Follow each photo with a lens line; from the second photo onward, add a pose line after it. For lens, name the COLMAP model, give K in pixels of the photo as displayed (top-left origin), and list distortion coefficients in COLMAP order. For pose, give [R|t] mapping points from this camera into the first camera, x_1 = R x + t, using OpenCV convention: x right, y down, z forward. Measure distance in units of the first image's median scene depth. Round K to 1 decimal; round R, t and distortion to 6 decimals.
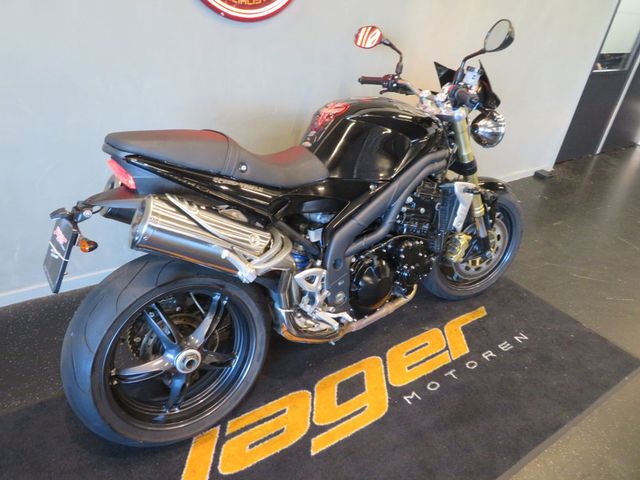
lens RADIAL K [[460.7, 0, 322.7], [0, 460.7, 238.4], [0, 0, 1]] dist [-0.022457, 0.016828]
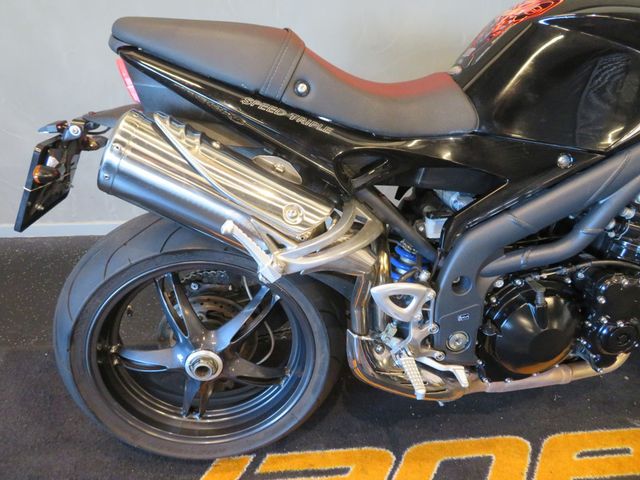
lens RADIAL K [[460.7, 0, 313.8], [0, 460.7, 239.2], [0, 0, 1]] dist [-0.022457, 0.016828]
pose [[0.864854, 0.214239, -0.454015, 0.111832], [-0.185869, 0.976748, 0.106843, -0.024719], [0.466348, -0.008016, 0.884565, 0.380959]]
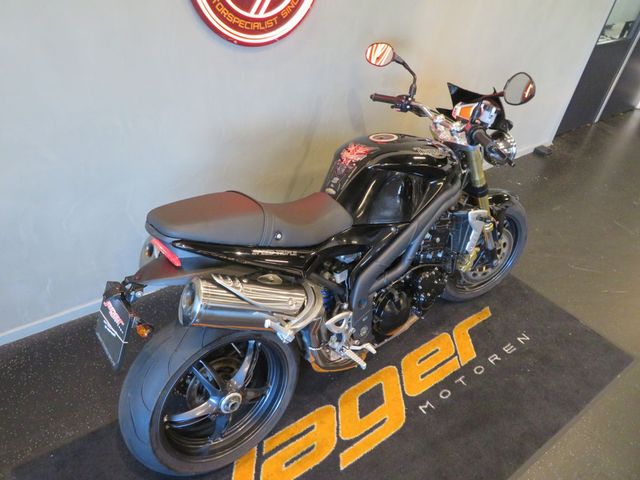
lens RADIAL K [[460.7, 0, 322.1], [0, 460.7, 236.8], [0, 0, 1]] dist [-0.022457, 0.016828]
pose [[0.999515, -0.025768, 0.017500, -0.069803], [0.023435, 0.992195, 0.122470, -0.215237], [-0.020519, -0.122001, 0.992318, -0.040328]]
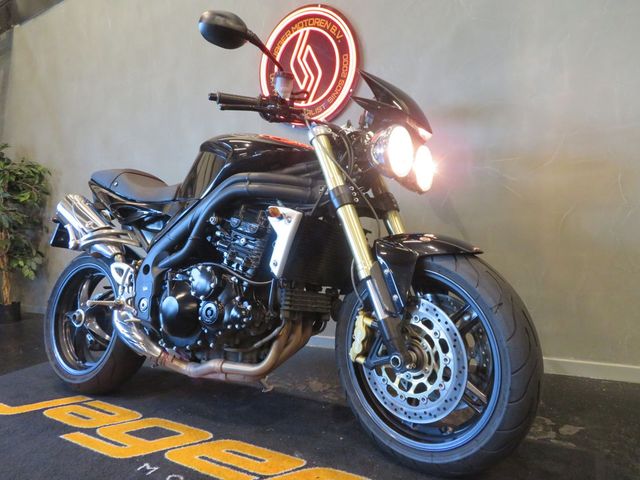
lens RADIAL K [[460.7, 0, 319.1], [0, 460.7, 237.4], [0, 0, 1]] dist [-0.022457, 0.016828]
pose [[0.374161, -0.091332, -0.922855, 1.107342], [-0.376038, 0.894712, -0.241008, 0.089607], [0.847702, 0.437205, 0.300423, 0.915621]]
